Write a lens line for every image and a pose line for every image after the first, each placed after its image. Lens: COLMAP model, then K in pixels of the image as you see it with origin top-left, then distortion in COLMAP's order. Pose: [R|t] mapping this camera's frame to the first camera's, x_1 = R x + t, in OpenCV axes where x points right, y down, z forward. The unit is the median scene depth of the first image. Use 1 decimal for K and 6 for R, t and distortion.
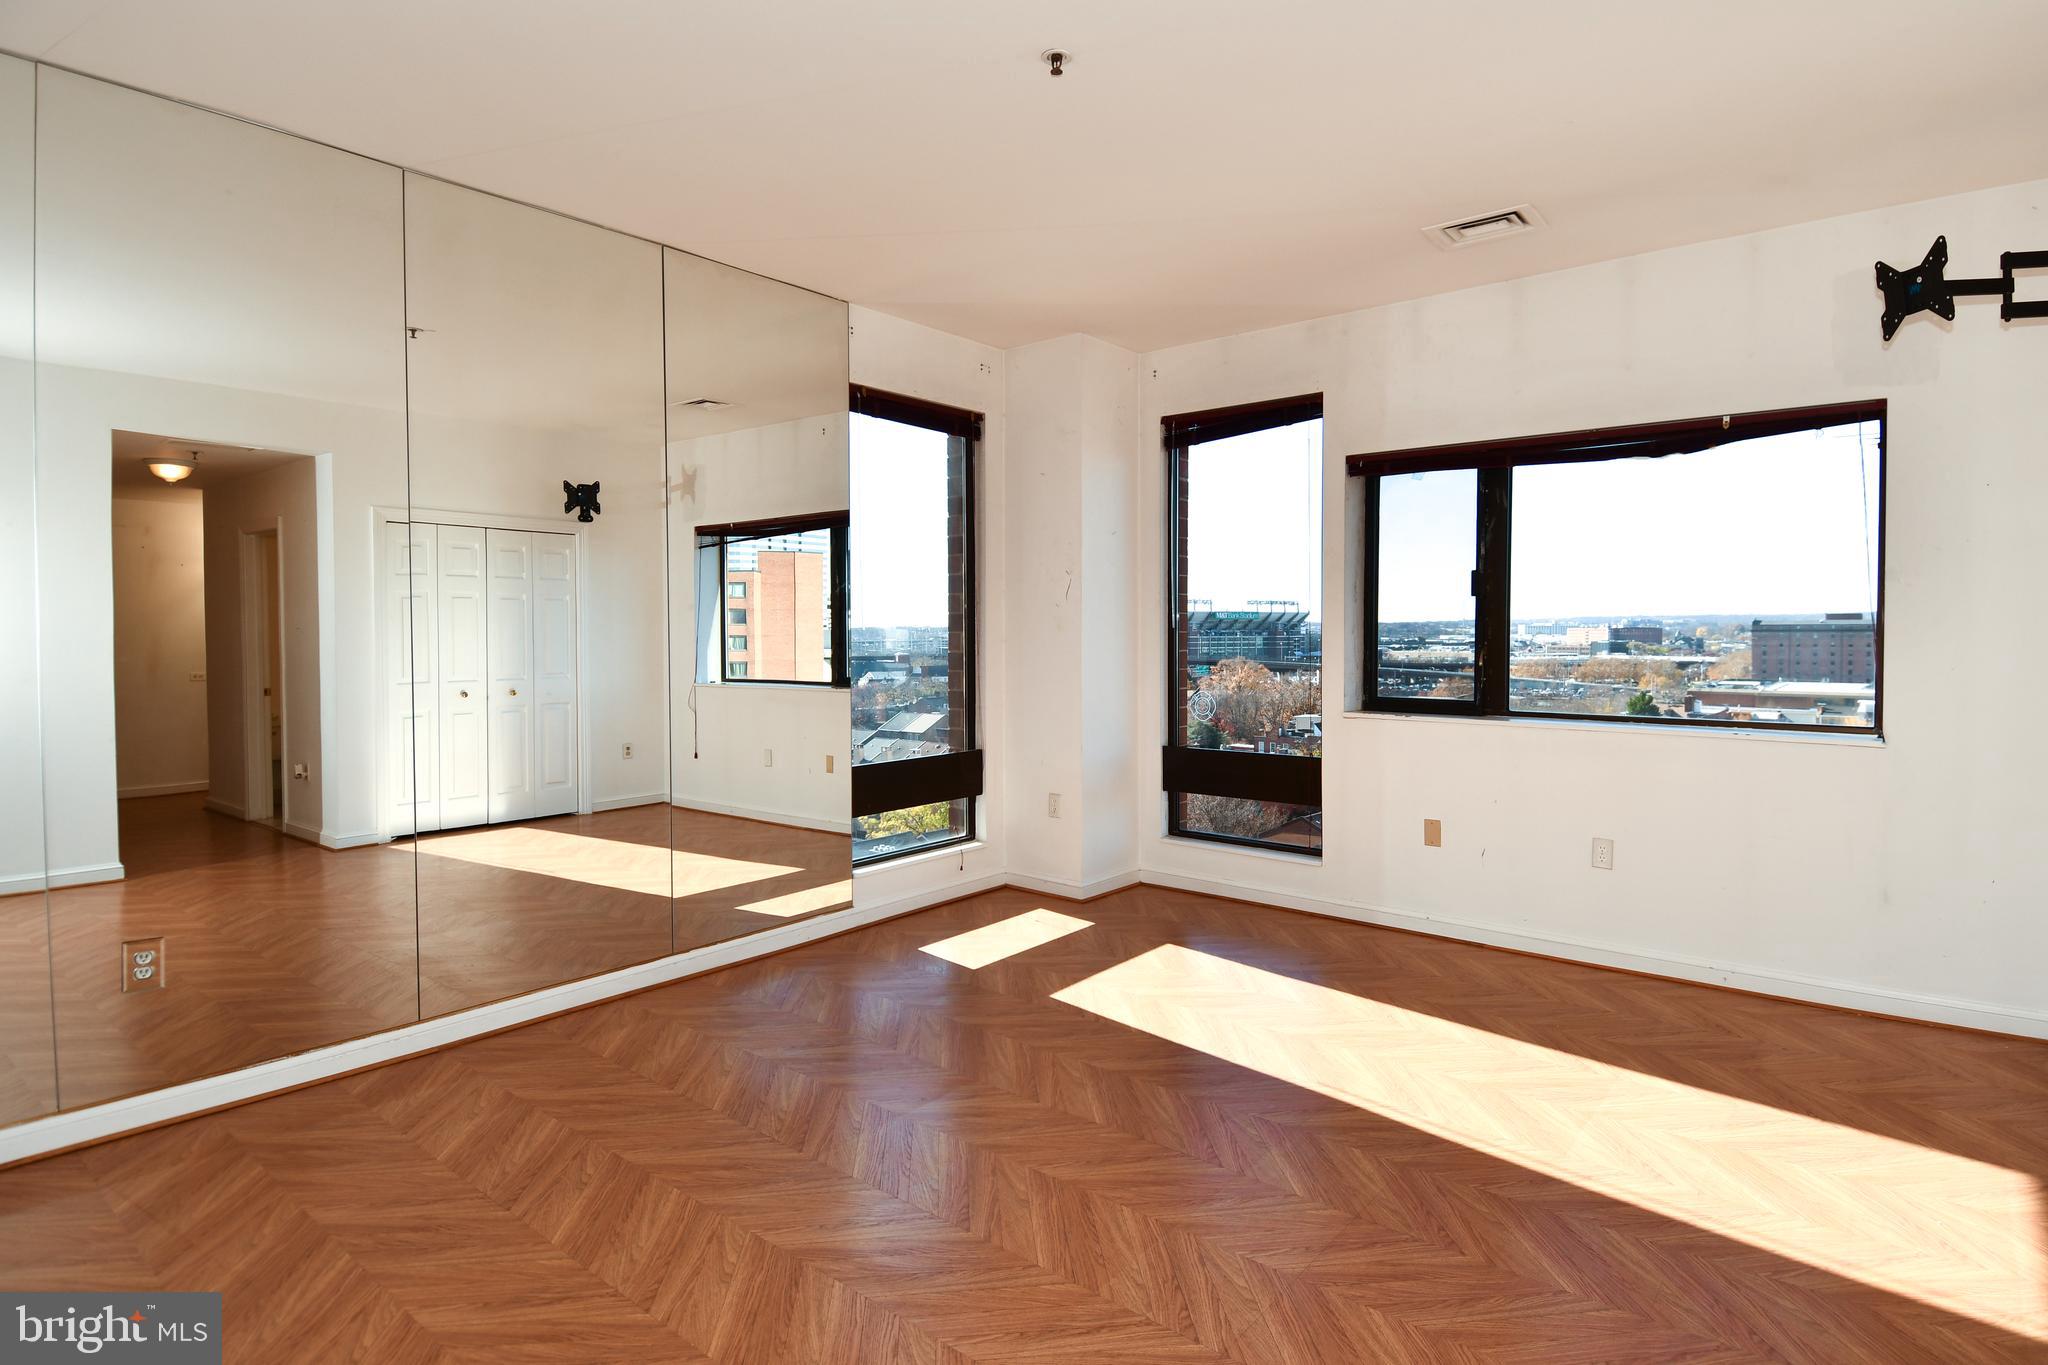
lens RADIAL K [[1084.4, 0, 1027.7], [0, 1084.4, 665.9], [0, 0, 1]] dist [0.019285, -0.020596]
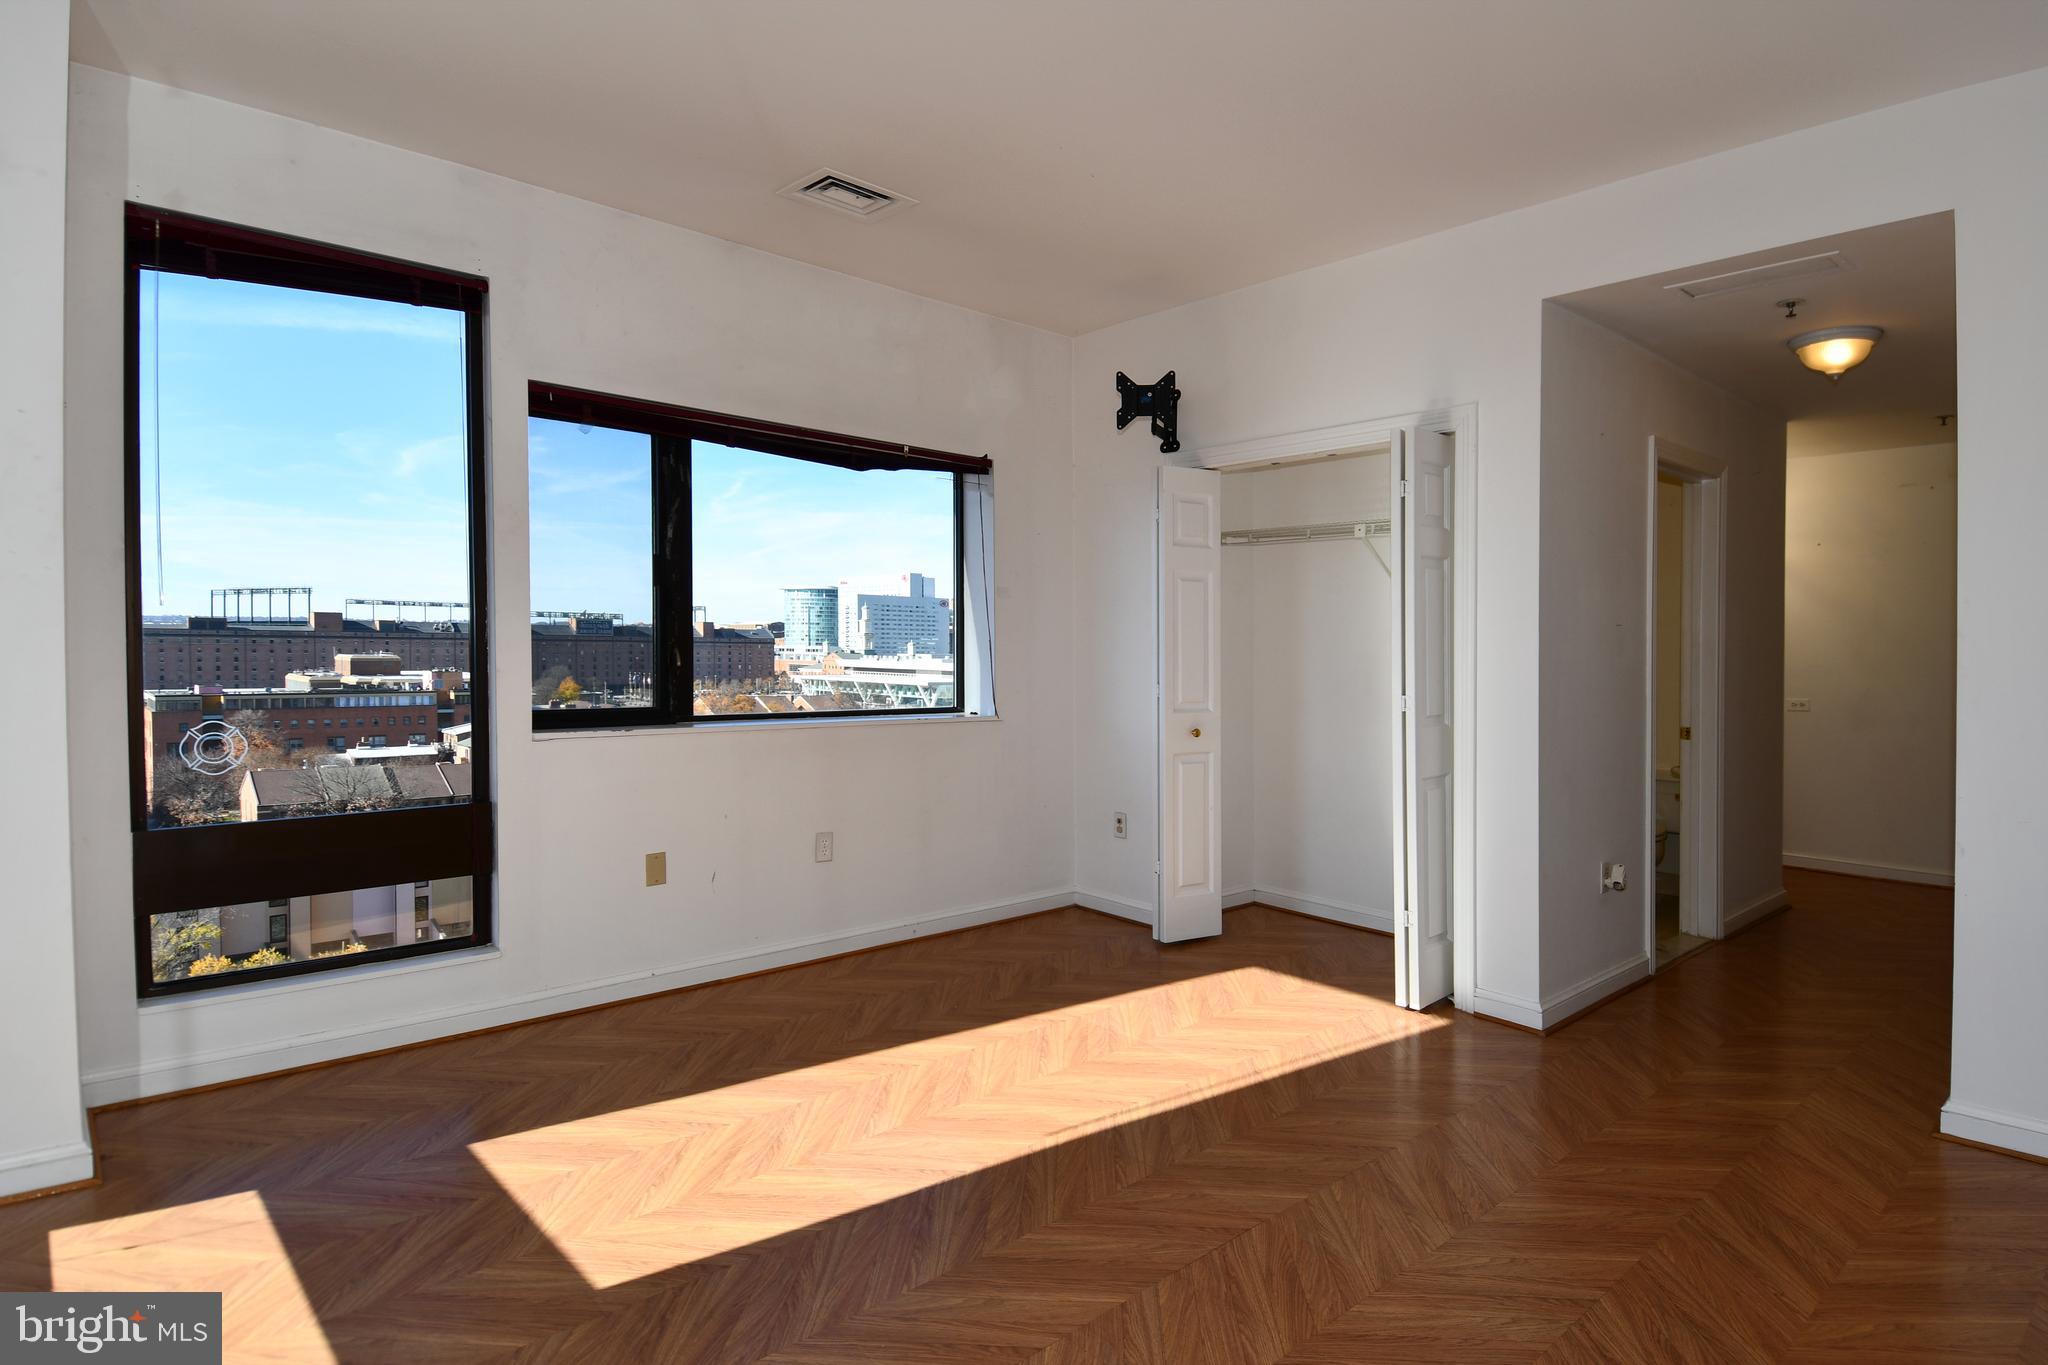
lens RADIAL K [[1084.4, 0, 1043.4], [0, 1084.4, 668.2], [0, 0, 1]] dist [0.019285, -0.020596]
pose [[0.123438, -0.015172, 0.992236, -0.562907], [0.016563, 0.999775, 0.013226, -0.007095], [-0.992214, 0.014801, 0.123662, 0.829845]]
